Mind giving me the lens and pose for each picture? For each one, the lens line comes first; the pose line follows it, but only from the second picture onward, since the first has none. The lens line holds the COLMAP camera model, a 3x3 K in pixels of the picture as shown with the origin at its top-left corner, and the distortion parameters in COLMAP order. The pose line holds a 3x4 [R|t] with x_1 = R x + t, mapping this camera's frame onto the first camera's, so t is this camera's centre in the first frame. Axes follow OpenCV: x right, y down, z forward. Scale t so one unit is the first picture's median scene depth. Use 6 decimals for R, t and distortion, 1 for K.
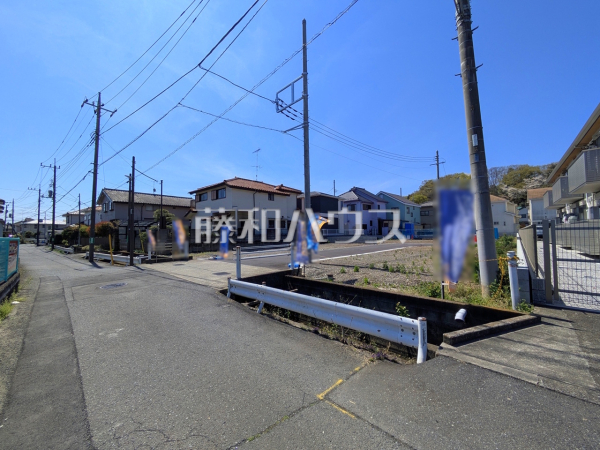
lens RADIAL K [[237.2, 0, 302.2], [0, 237.2, 222.9], [0, 0, 1]] dist [-0.000862, 0.001193]
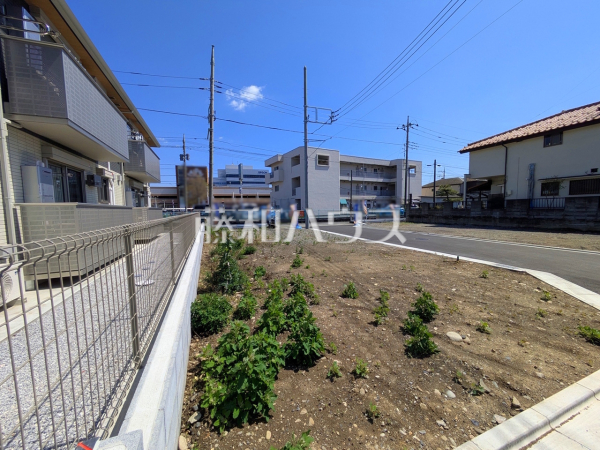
lens RADIAL K [[237.2, 0, 301.3], [0, 237.2, 226.2], [0, 0, 1]] dist [-0.000862, 0.001193]
pose [[-0.438478, 0.089907, -0.894234, 2.319728], [0.065197, 0.995544, 0.068124, 0.055767], [0.896374, -0.028431, -0.442386, 2.629939]]
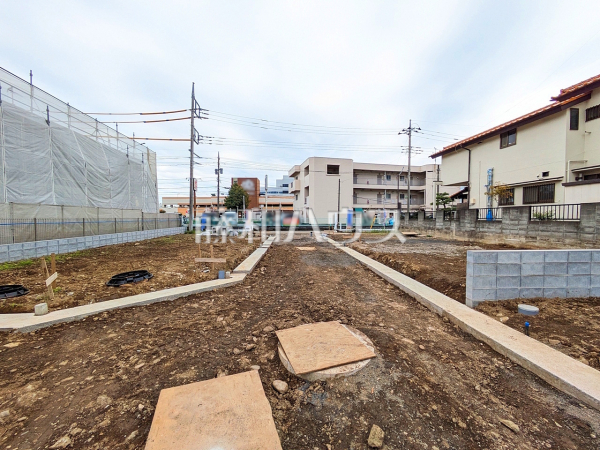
lens RADIAL K [[237.2, 0, 300.7], [0, 237.2, 225.3], [0, 0, 1]] dist [-0.000862, 0.001193]
pose [[-0.666471, 0.042012, -0.744346, 1.805458], [0.046199, 0.998819, 0.015009, 0.124953], [0.744098, -0.024385, -0.667625, 3.686679]]
